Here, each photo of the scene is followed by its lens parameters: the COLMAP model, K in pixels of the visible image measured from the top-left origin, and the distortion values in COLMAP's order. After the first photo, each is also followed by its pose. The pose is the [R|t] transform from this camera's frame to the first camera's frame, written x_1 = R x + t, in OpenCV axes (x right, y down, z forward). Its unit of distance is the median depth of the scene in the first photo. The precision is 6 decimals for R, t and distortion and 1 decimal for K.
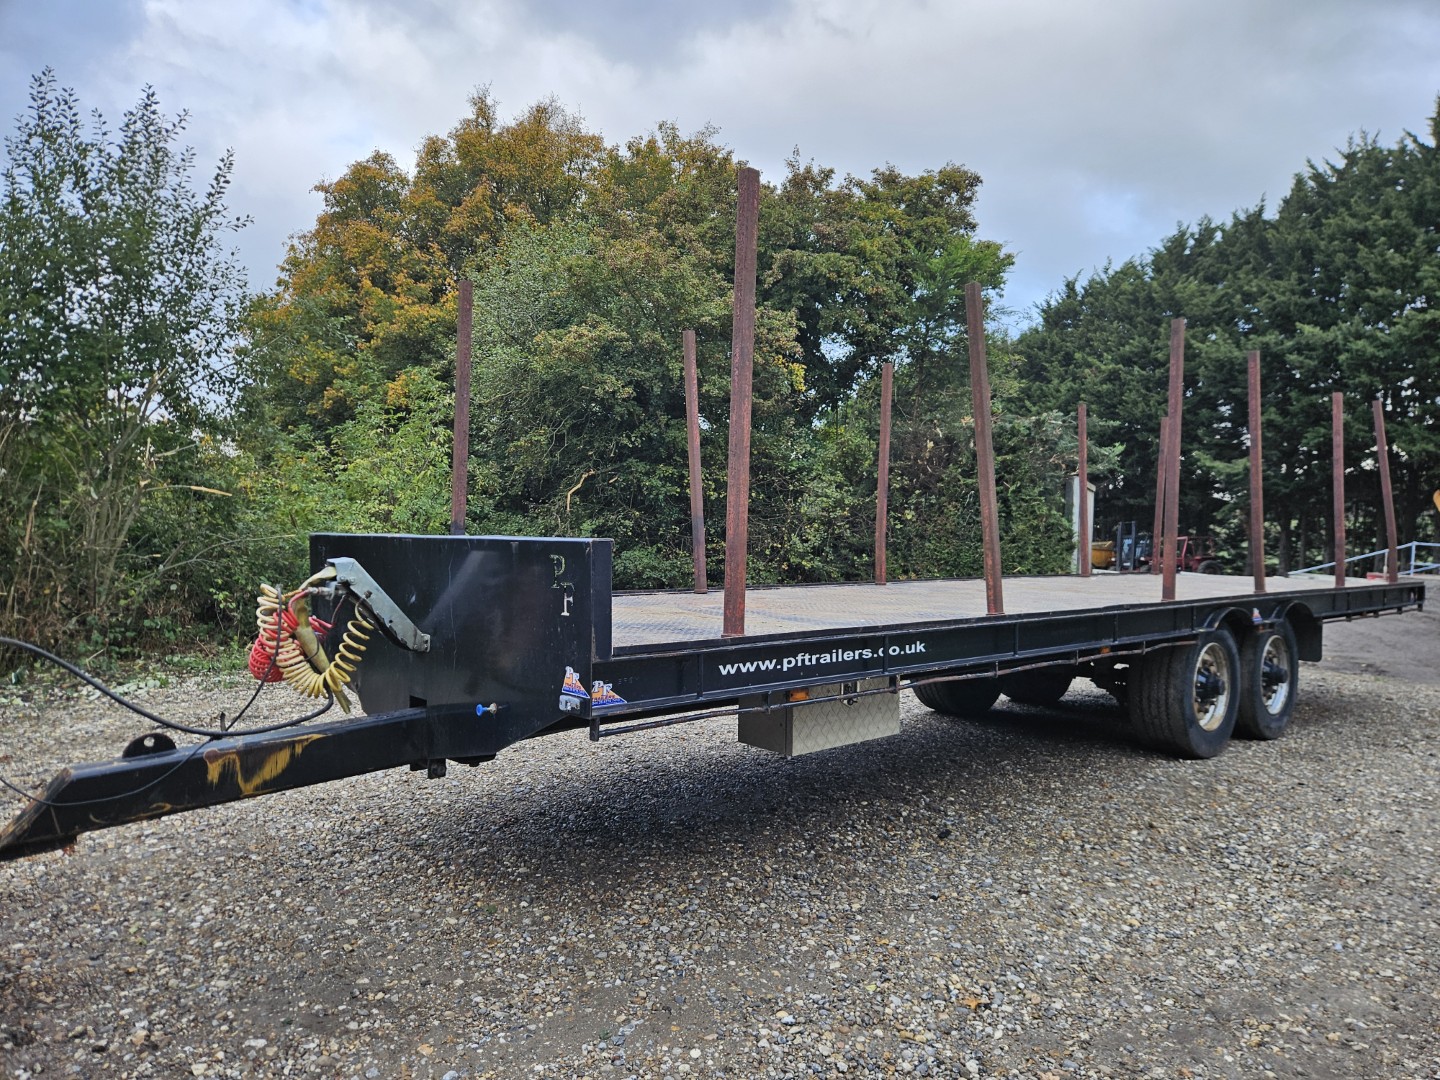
lens RADIAL K [[965.7, 0, 693.4], [0, 965.7, 530.8], [0, 0, 1]] dist [0.081580, -0.073172]
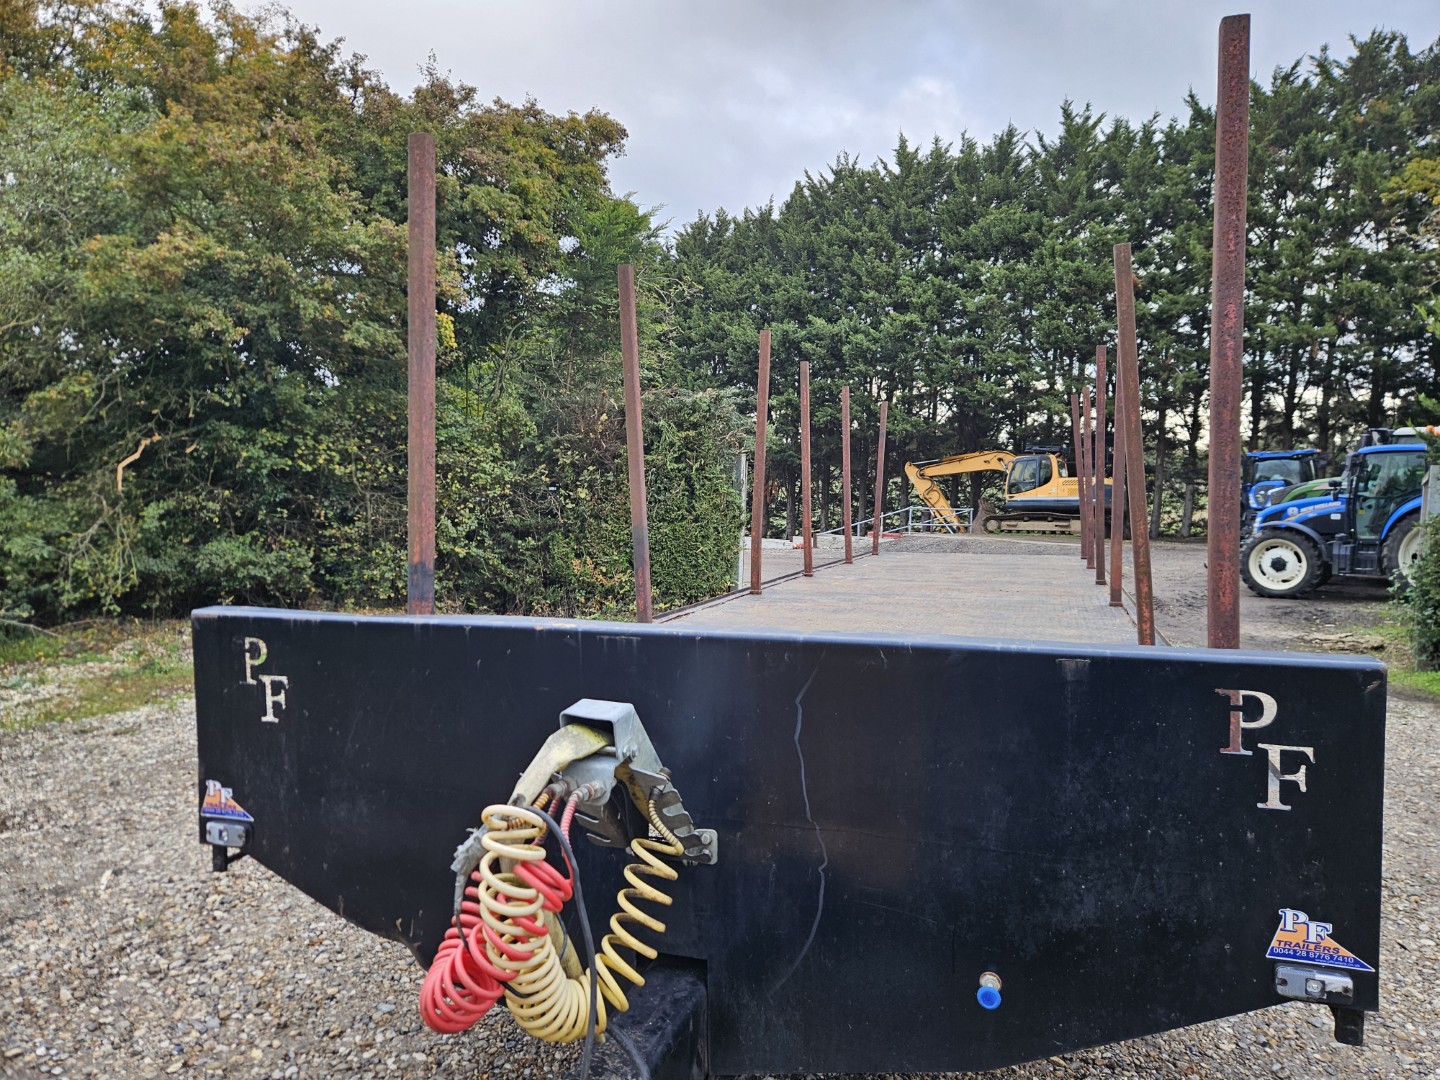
lens RADIAL K [[965.7, 0, 693.4], [0, 965.7, 530.8], [0, 0, 1]] dist [0.081580, -0.073172]
pose [[0.862064, -0.031637, 0.505811, -0.139719], [0.011381, 0.999006, 0.043089, -0.018049], [-0.506671, -0.031389, 0.861568, 0.152642]]
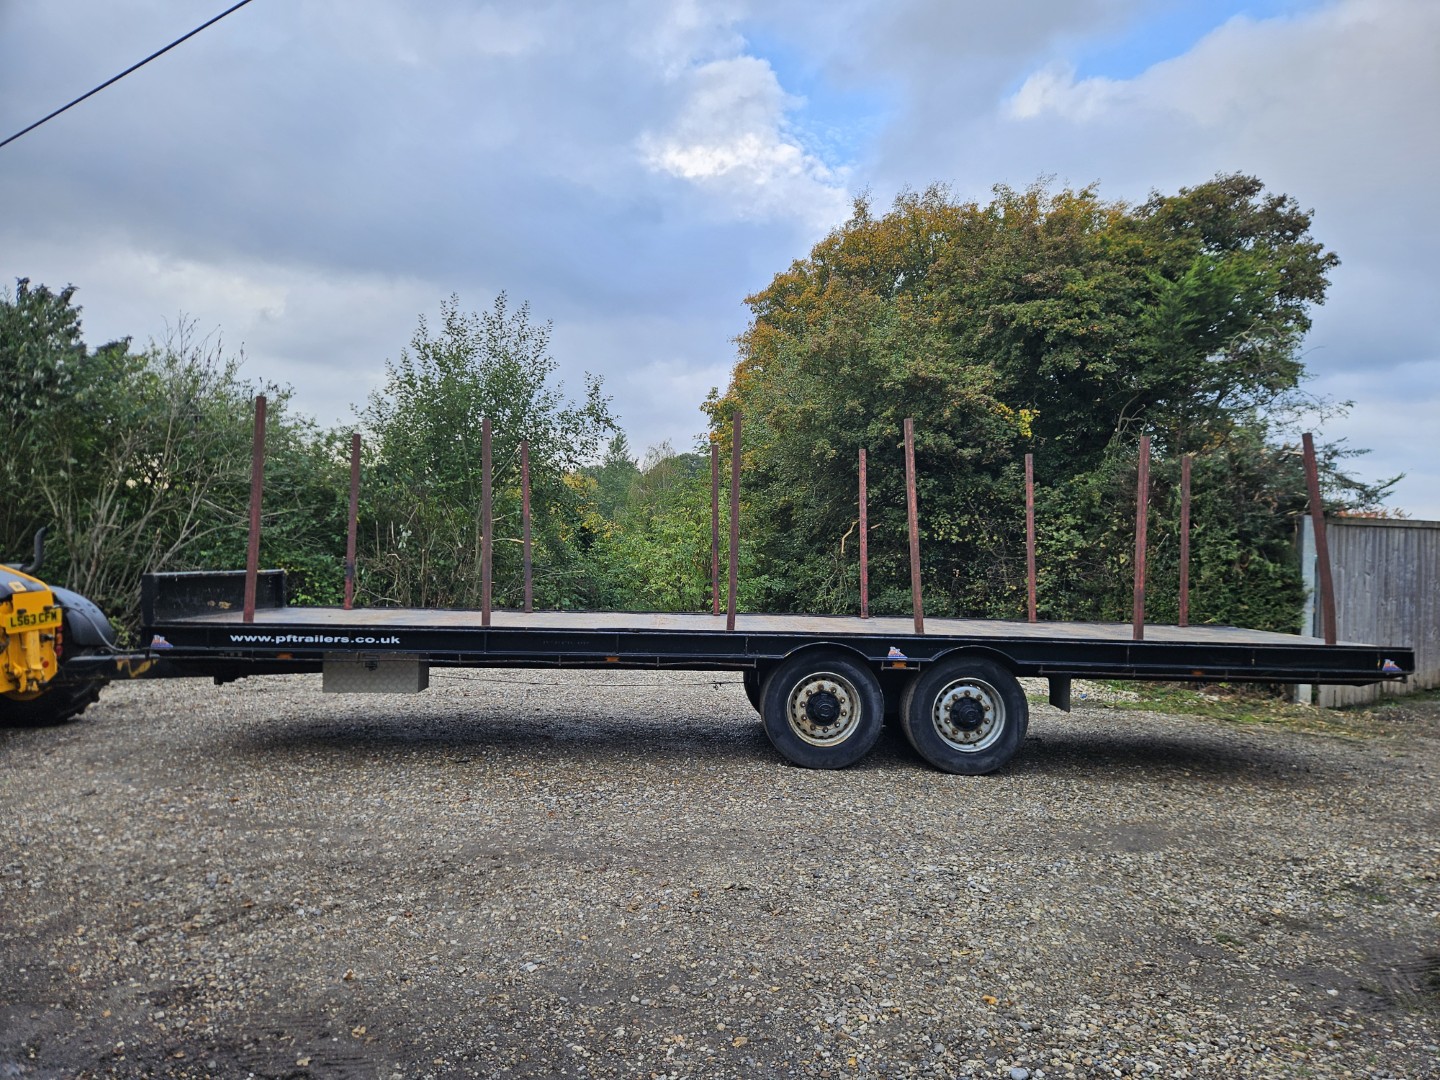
lens RADIAL K [[956.3, 0, 699.5], [0, 956.3, 538.6], [0, 0, 1]] dist [0.062951, -0.048701]
pose [[0.775573, -0.008513, -0.631200, 0.472188], [-0.010984, 0.999576, -0.026978, -0.005782], [0.631162, 0.027856, 0.775151, 0.001333]]
